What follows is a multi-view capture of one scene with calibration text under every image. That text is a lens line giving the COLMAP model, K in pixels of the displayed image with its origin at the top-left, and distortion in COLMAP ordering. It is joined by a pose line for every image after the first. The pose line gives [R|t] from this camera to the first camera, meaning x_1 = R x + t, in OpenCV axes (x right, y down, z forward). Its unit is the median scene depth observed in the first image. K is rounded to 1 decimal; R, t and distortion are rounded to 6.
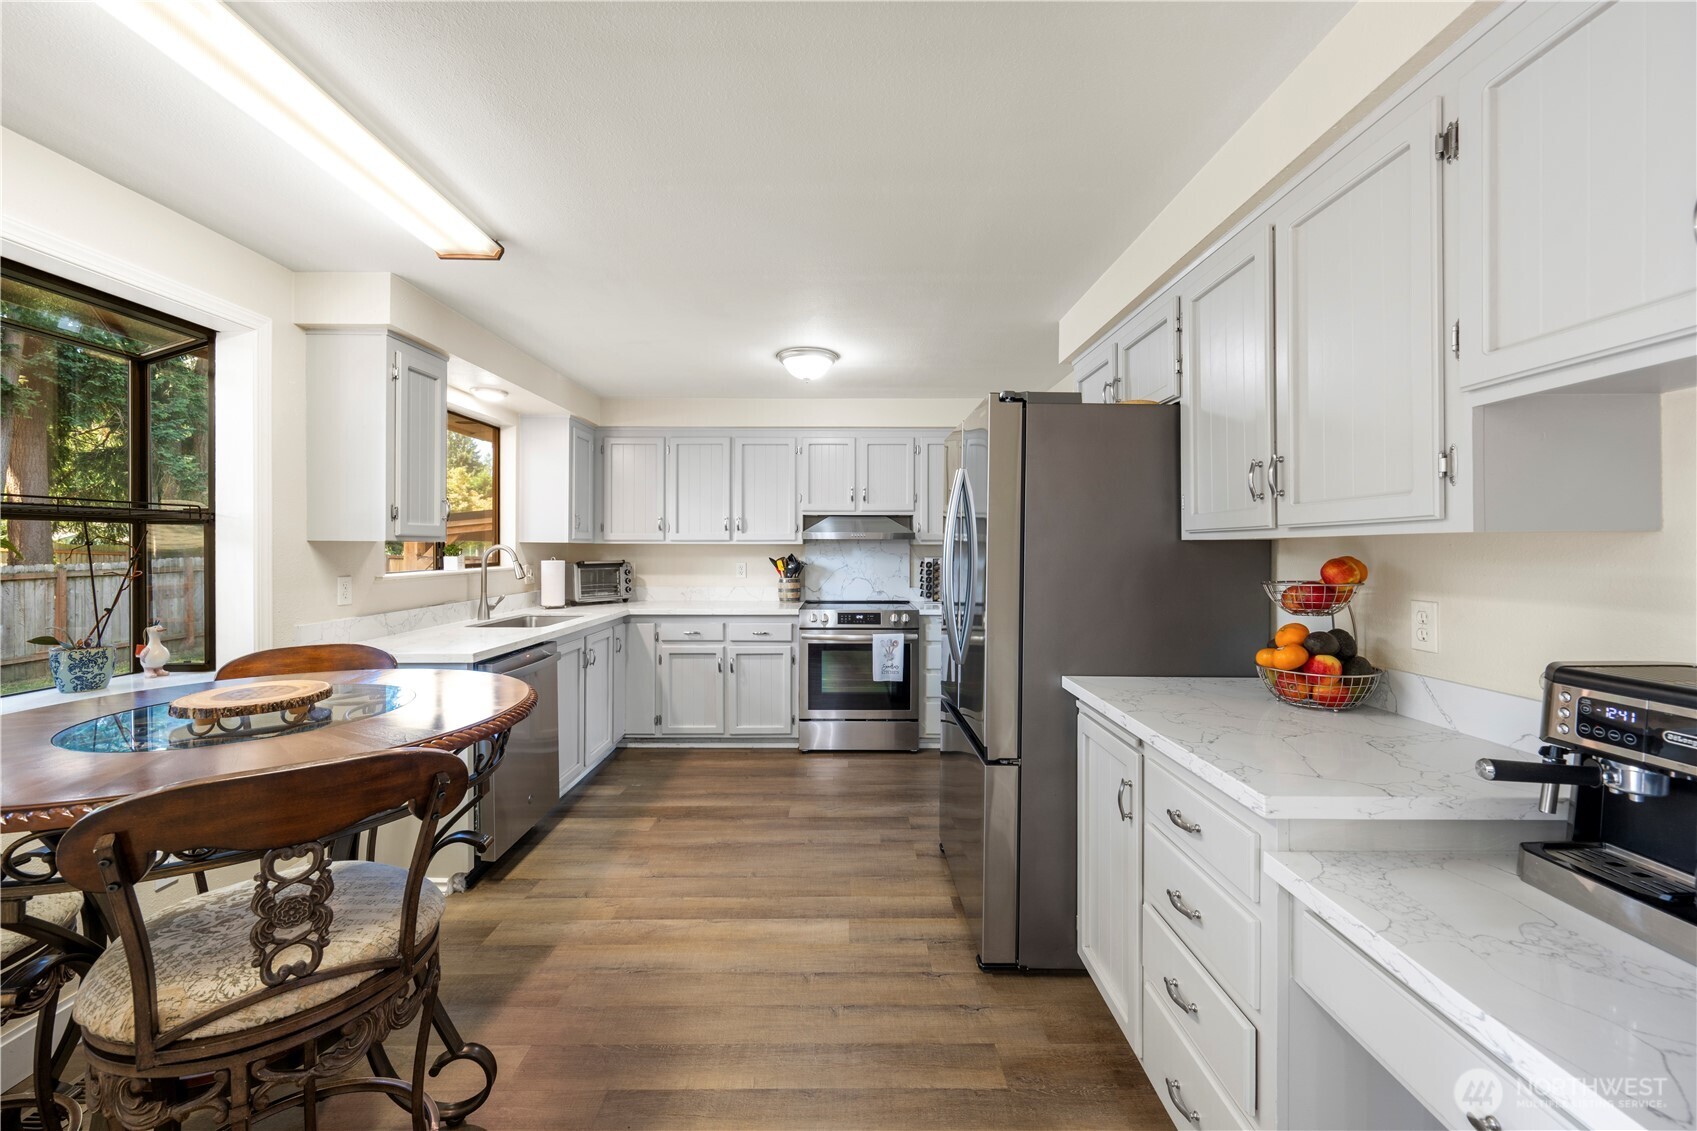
lens RADIAL K [[660.5, 0, 848.4], [0, 660.5, 561.2], [0, 0, 1]] dist [-0.001671, -0.000400]
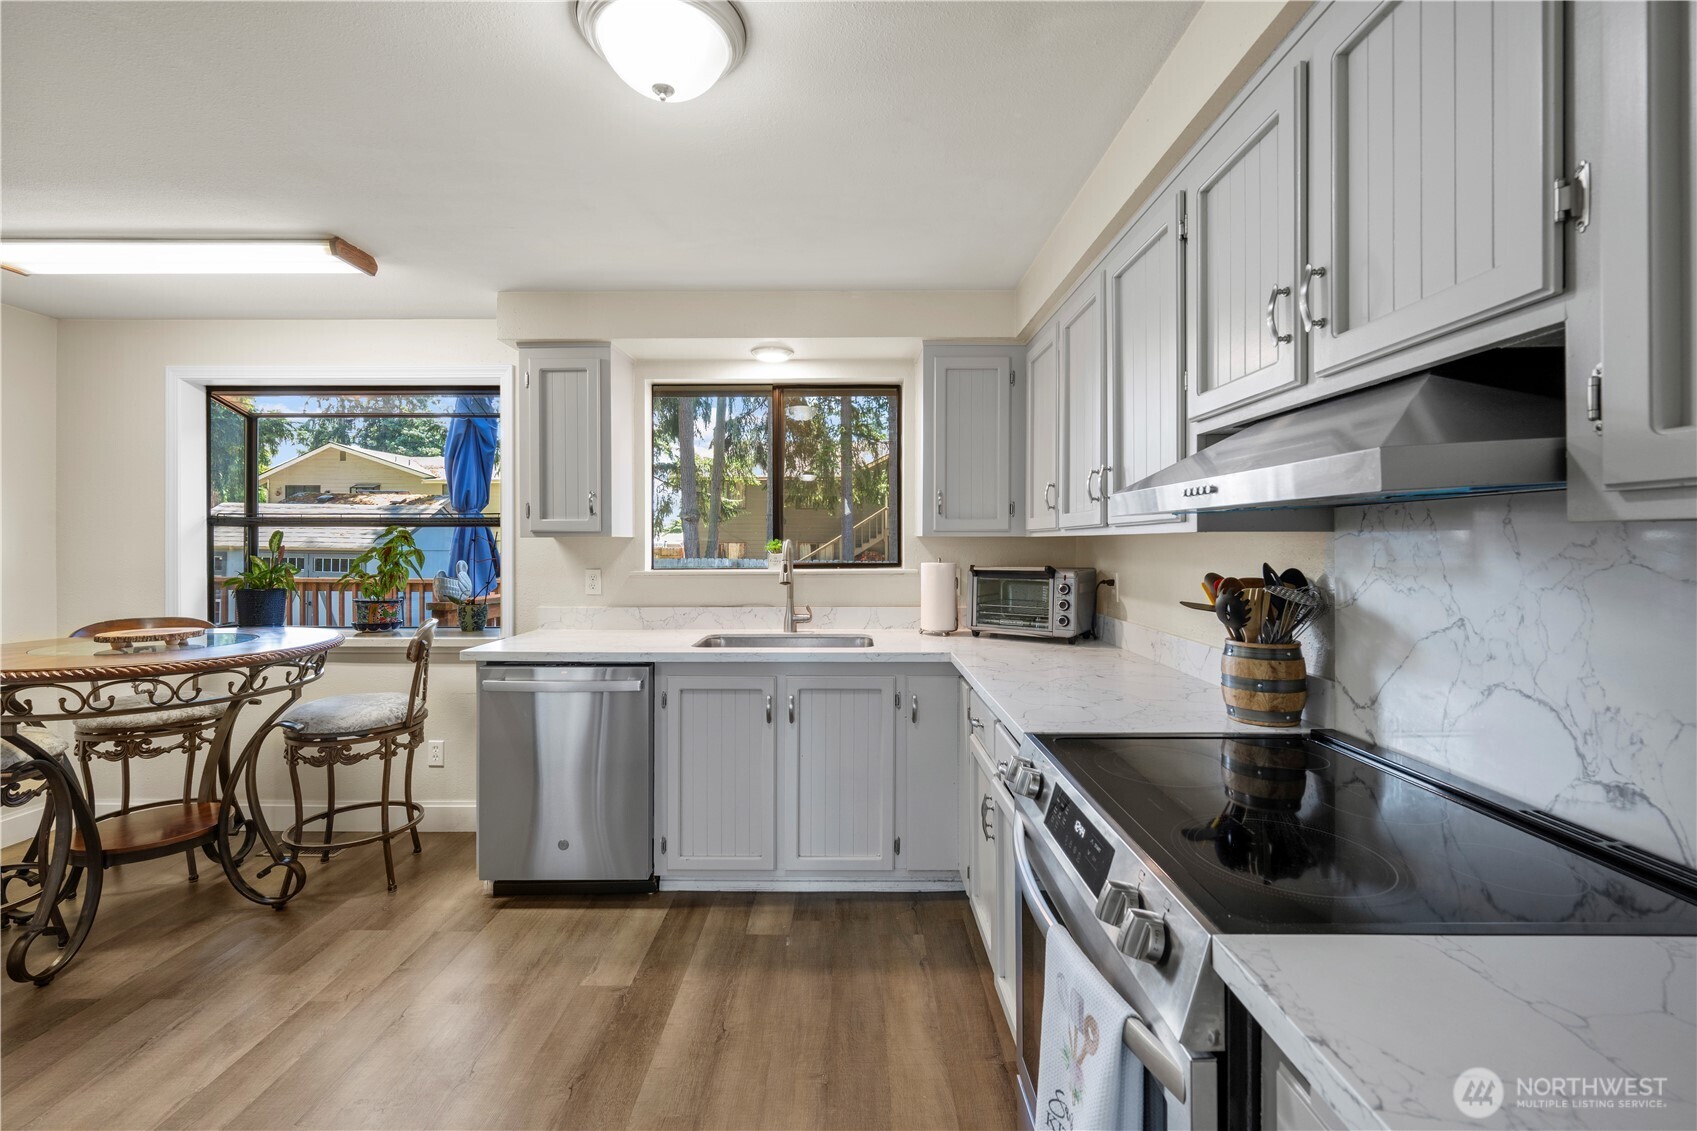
lens RADIAL K [[715.4, 0, 846.7], [0, 715.4, 547.9], [0, 0, 1]] dist [0.000032, -0.000019]
pose [[-0.013941, 0.003054, -0.999898, 0.405707], [-0.023271, 0.999723, 0.003378, -0.024201], [0.999632, 0.023315, -0.013866, 1.328726]]
